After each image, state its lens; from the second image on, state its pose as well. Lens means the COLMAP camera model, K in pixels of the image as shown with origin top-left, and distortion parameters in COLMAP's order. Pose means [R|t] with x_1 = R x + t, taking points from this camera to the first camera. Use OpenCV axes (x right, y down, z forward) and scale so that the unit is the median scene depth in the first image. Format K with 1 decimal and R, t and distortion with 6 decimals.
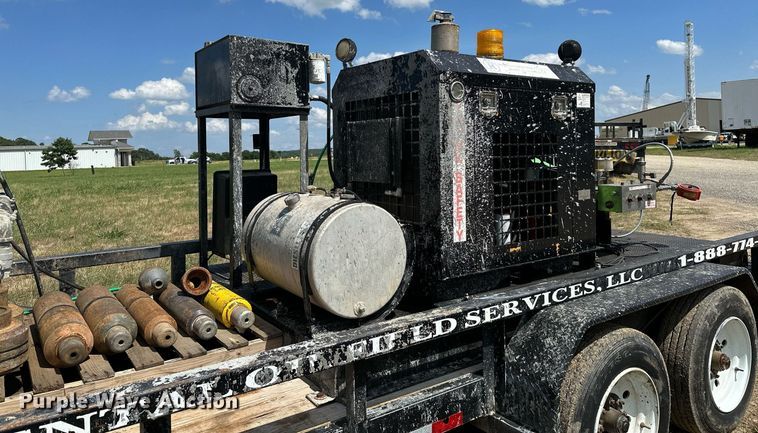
lens RADIAL K [[530.2, 0, 377.5], [0, 530.2, 150.2], [0, 0, 1]] dist [0.134473, -0.216194]
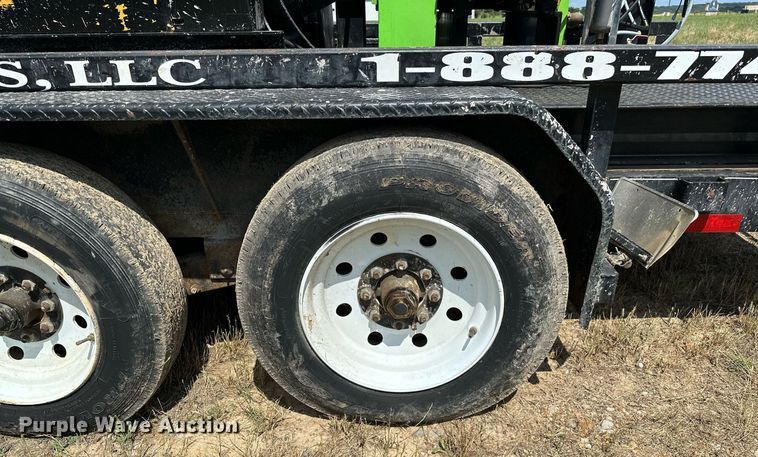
lens RADIAL K [[537.5, 0, 379.9], [0, 537.5, 290.9], [0, 0, 1]] dist [-0.000539, -0.006912]
pose [[0.818236, 0.276539, -0.504000, 0.845428], [-0.006348, 0.880994, 0.473085, 0.166915], [0.574847, -0.383895, 0.722617, 0.658919]]
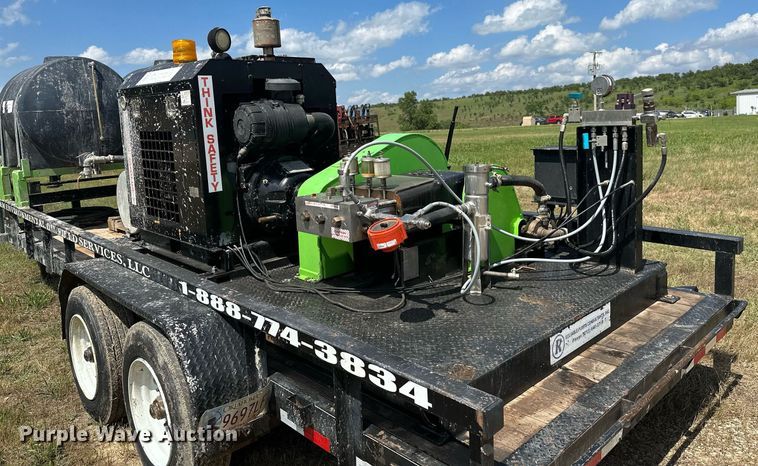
lens RADIAL K [[551.6, 0, 393.2], [0, 551.6, 176.2], [0, 0, 1]] dist [0.111930, -0.186607]
pose [[0.166321, 0.127683, -0.977770, 1.506755], [0.035224, 0.990179, 0.135295, -0.077656], [0.985442, -0.056944, 0.160190, 1.233792]]
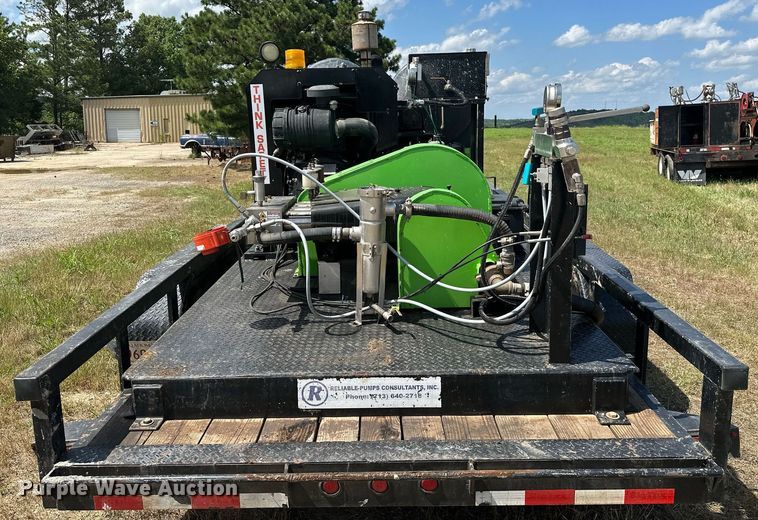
lens RADIAL K [[592.5, 0, 378.7], [0, 592.5, 205.0], [0, 0, 1]] dist [0.118488, -0.193287]
pose [[-0.581068, 0.160643, -0.797843, 1.338232], [0.028113, 0.983703, 0.177591, -0.099929], [0.813369, 0.080763, -0.576114, 2.057669]]
